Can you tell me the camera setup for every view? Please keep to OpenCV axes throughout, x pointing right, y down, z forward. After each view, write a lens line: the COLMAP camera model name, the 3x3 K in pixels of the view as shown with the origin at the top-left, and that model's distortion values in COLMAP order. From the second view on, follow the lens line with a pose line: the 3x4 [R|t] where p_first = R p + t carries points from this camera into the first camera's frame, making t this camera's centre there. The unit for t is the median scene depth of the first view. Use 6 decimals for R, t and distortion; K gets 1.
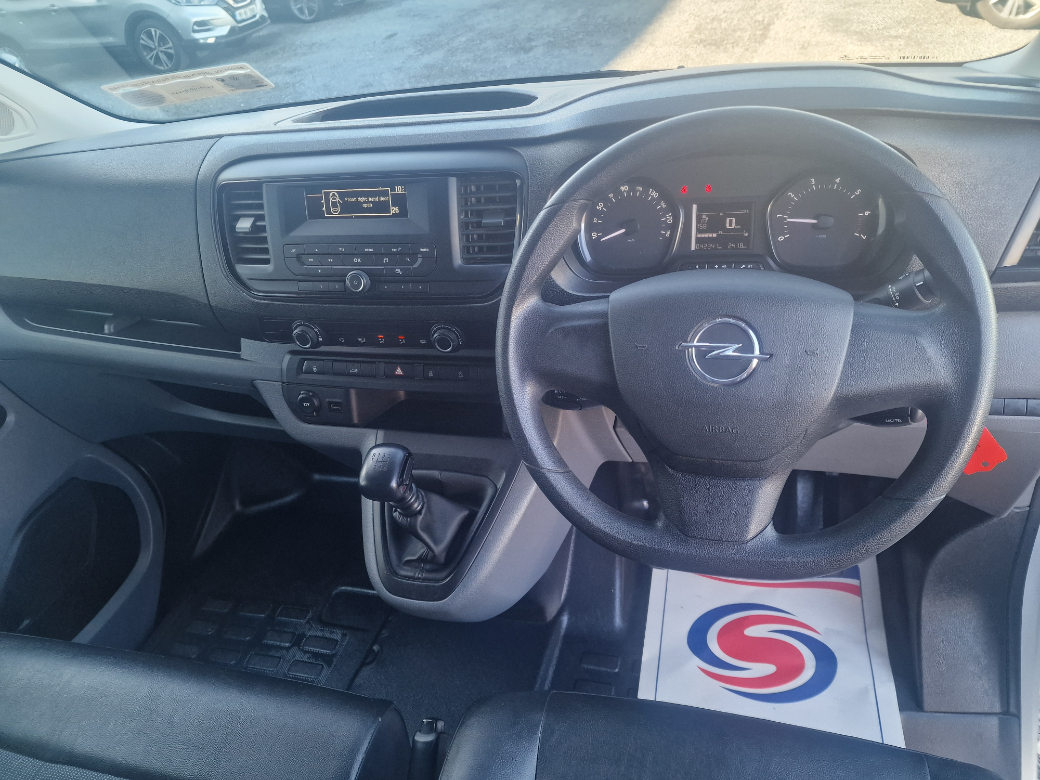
lens RADIAL K [[706.6, 0, 520.0], [0, 706.6, 390.0], [0, 0, 1]] dist [0.002413, 0.000281]
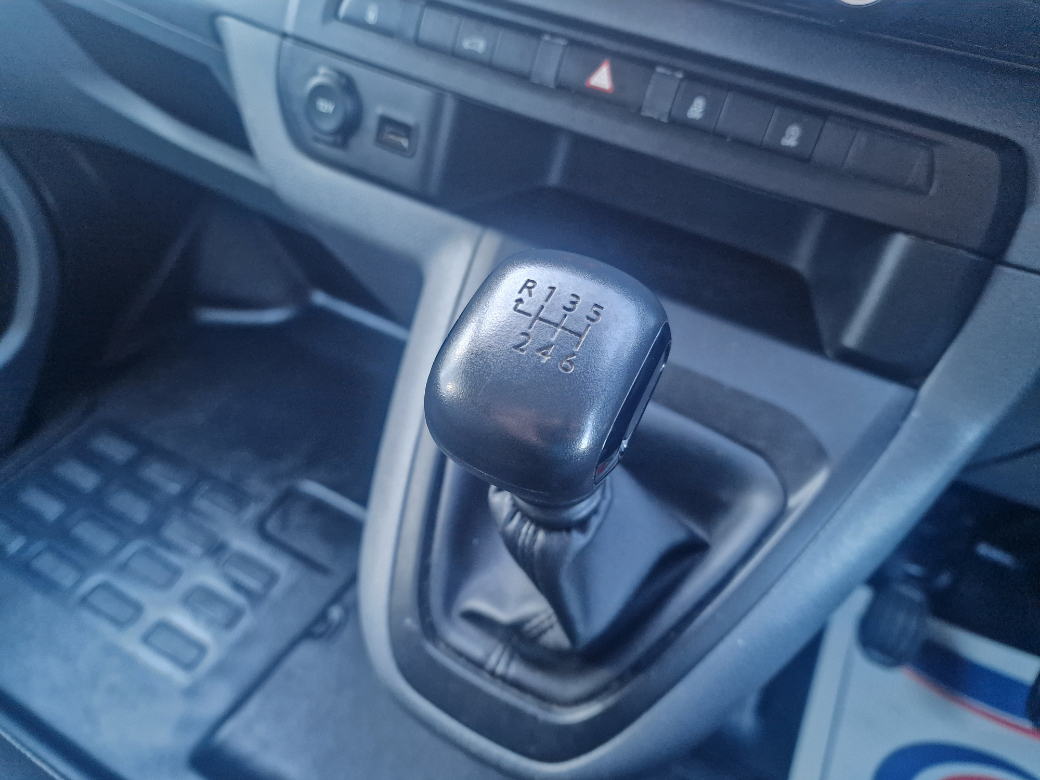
lens RADIAL K [[706.6, 0, 520.0], [0, 706.6, 390.0], [0, 0, 1]] dist [0.002413, 0.000281]
pose [[0.950293, 0.311342, 0.003022, -0.156743], [-0.307584, 0.937226, 0.164318, 0.068254], [0.048327, -0.157080, 0.986403, 0.607334]]
